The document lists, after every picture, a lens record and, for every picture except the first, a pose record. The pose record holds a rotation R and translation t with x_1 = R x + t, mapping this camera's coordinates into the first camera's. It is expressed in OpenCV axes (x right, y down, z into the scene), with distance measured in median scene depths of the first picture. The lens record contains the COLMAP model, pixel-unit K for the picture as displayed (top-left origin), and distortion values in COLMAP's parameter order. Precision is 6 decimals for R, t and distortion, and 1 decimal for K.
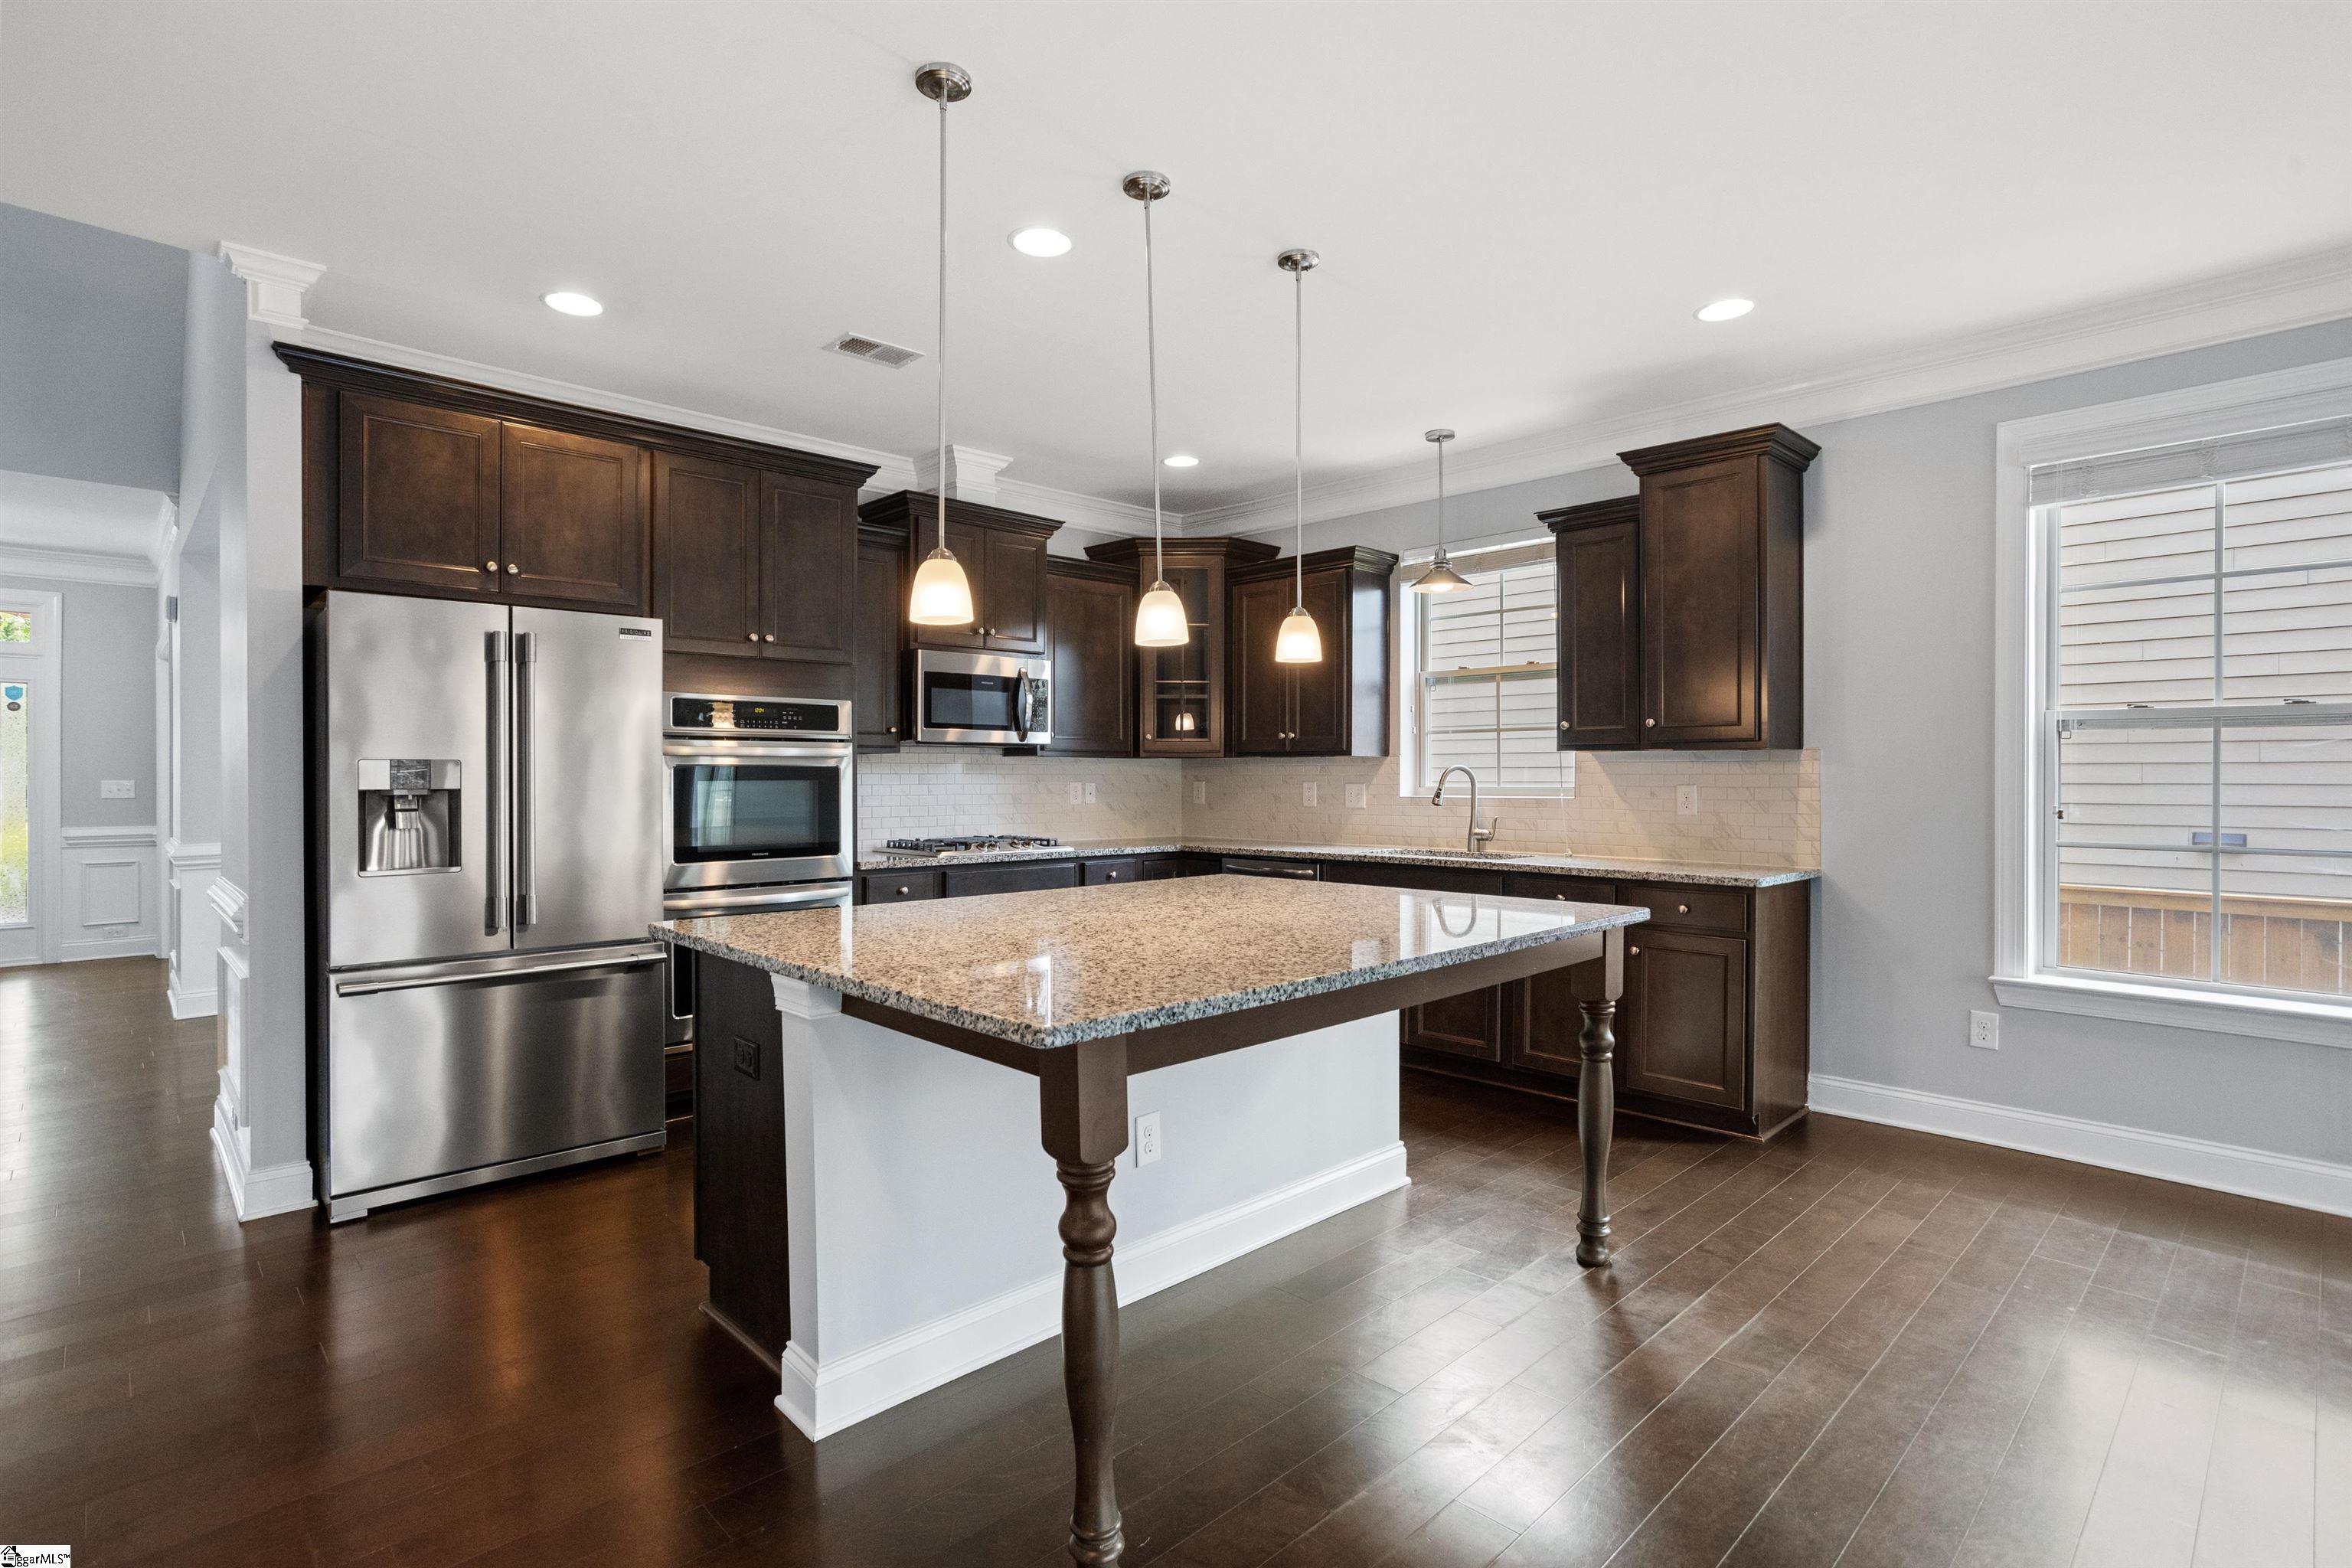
lens RADIAL K [[1143.3, 0, 1164.9], [0, 1143.3, 761.1], [0, 0, 1]] dist [-0.012999, 0.007500]
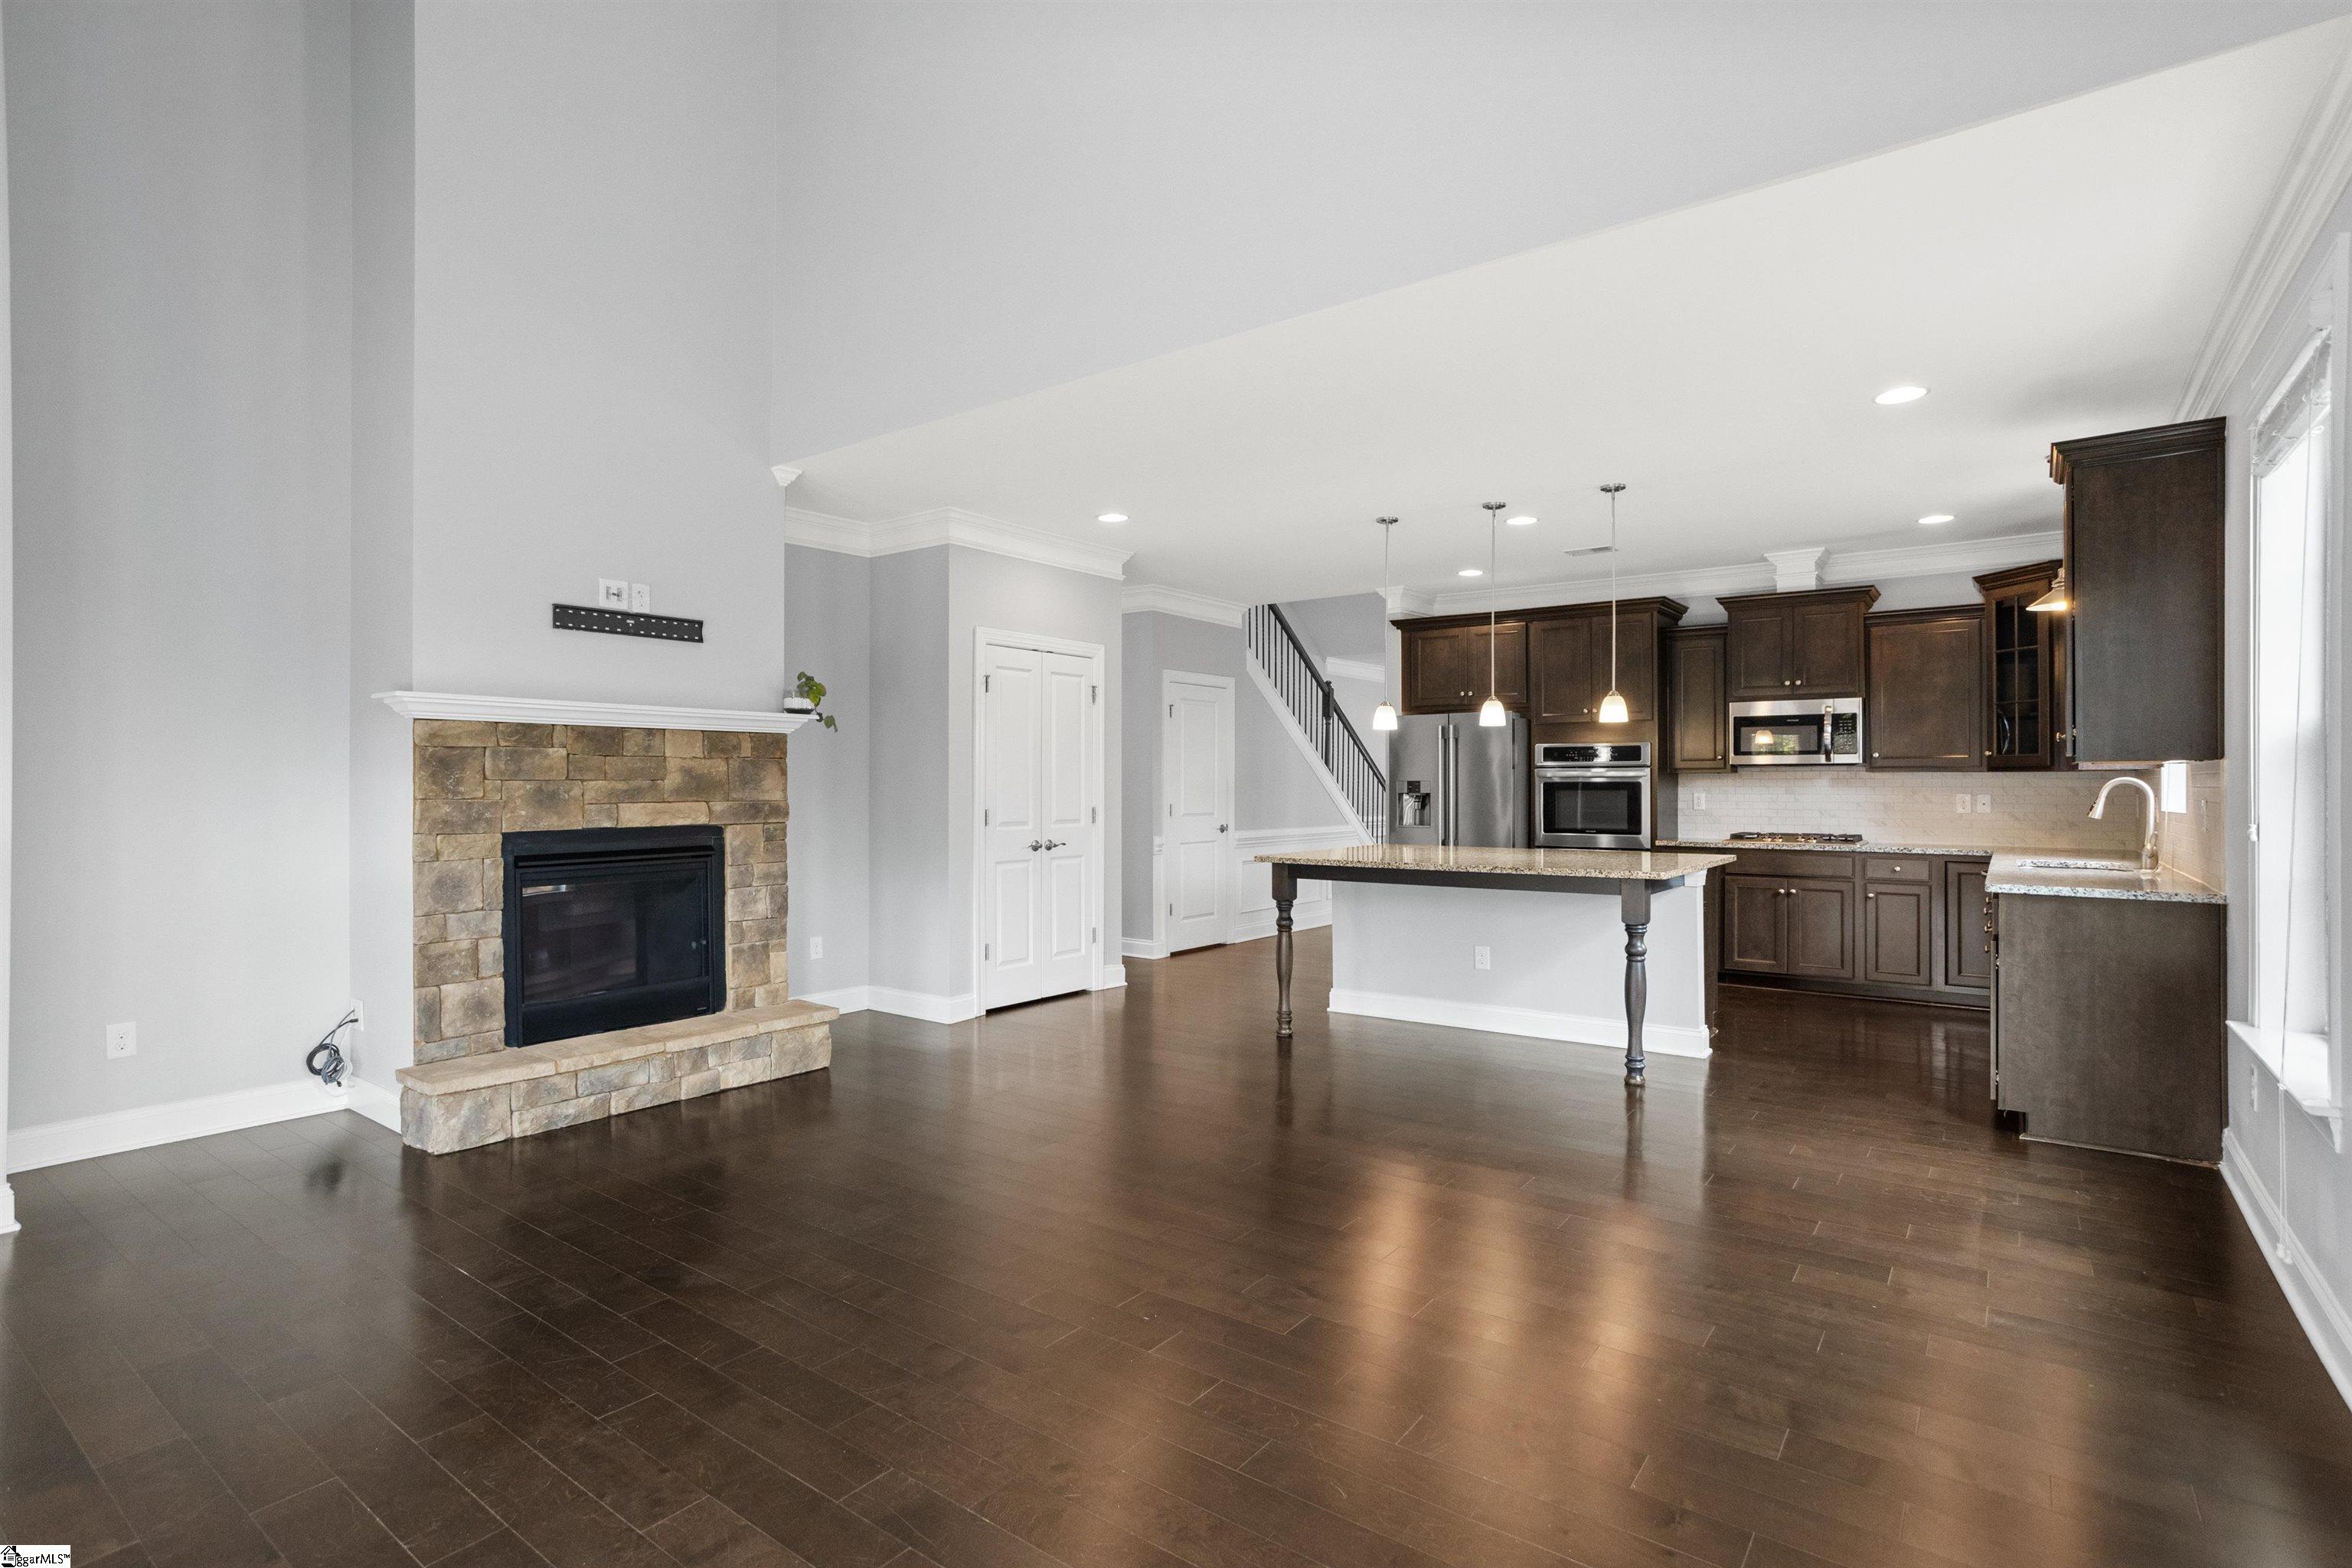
lens RADIAL K [[1143.3, 0, 1162.2], [0, 1143.3, 790.0], [0, 0, 1]] dist [-0.012999, 0.007500]
pose [[0.172984, 0.006745, -0.984902, 1.285039], [0.010385, 0.999908, 0.008672, -0.005283], [0.984870, -0.011728, 0.172898, 0.017152]]
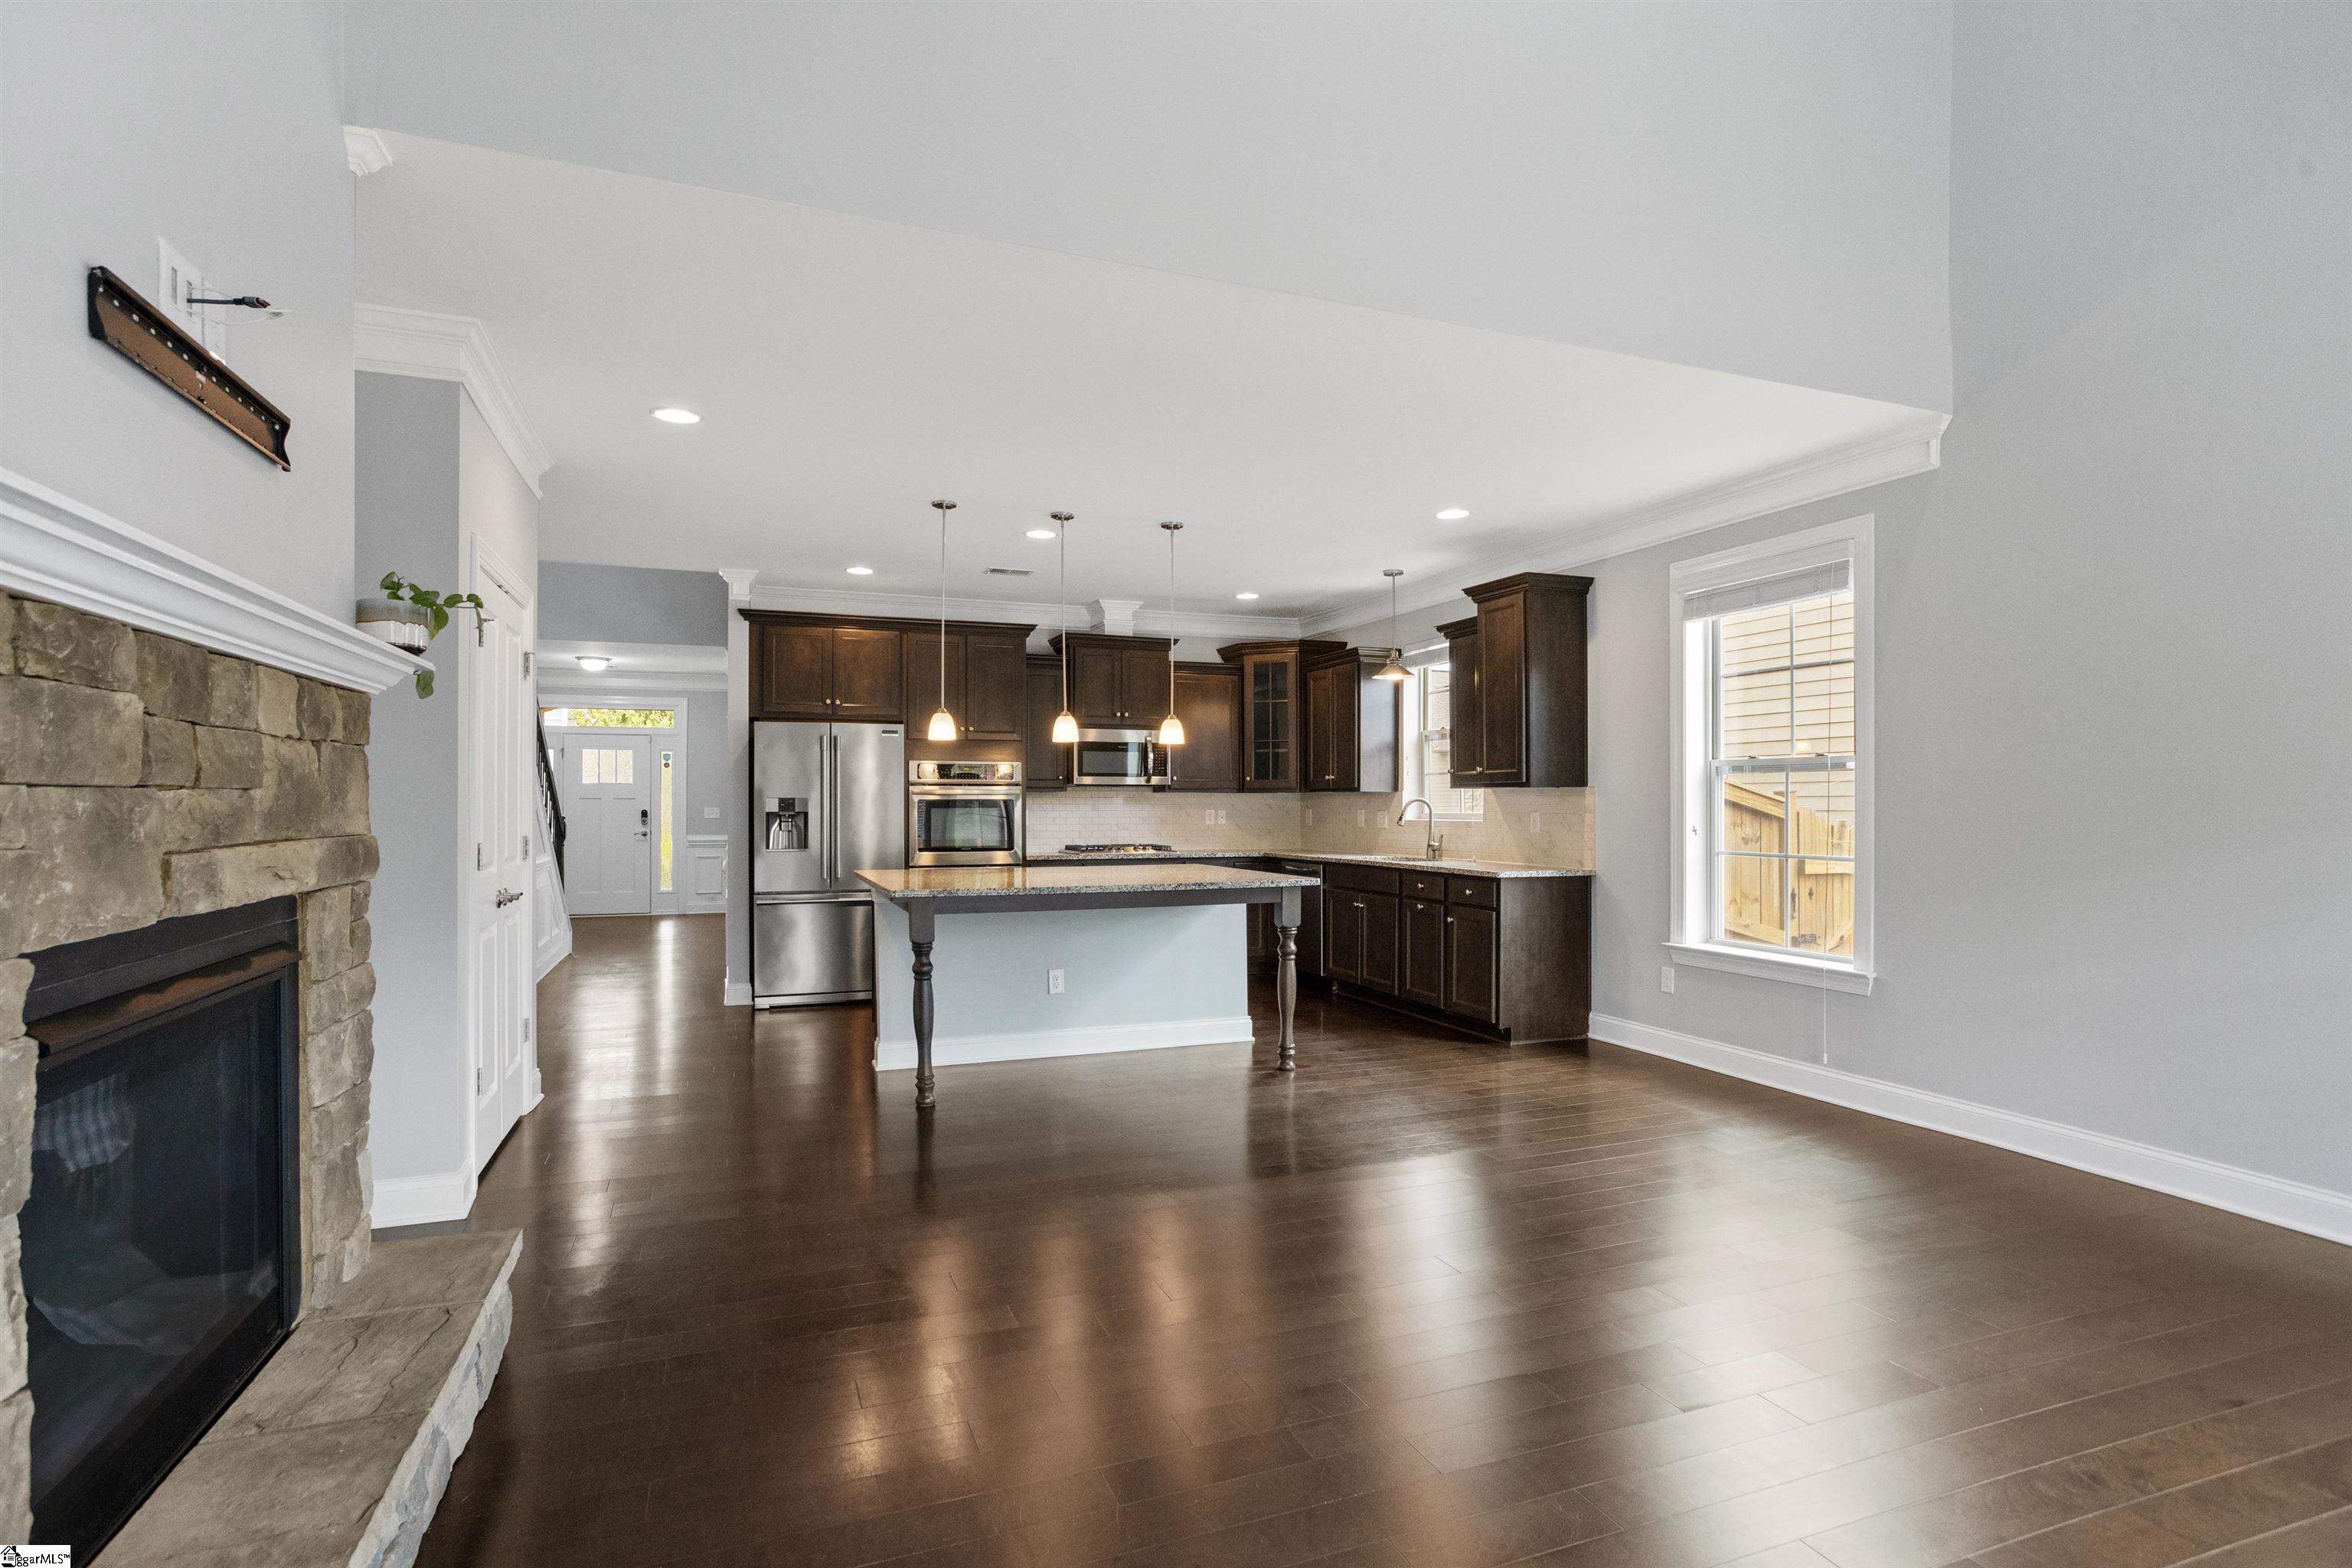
lens RADIAL K [[1143.3, 0, 1173.1], [0, 1143.3, 768.9], [0, 0, 1]] dist [-0.012999, 0.007500]
pose [[0.924243, -0.011731, -0.381623, 0.622698], [0.004665, 0.999800, -0.019435, -0.007602], [0.381775, 0.016182, 0.924114, -0.531974]]
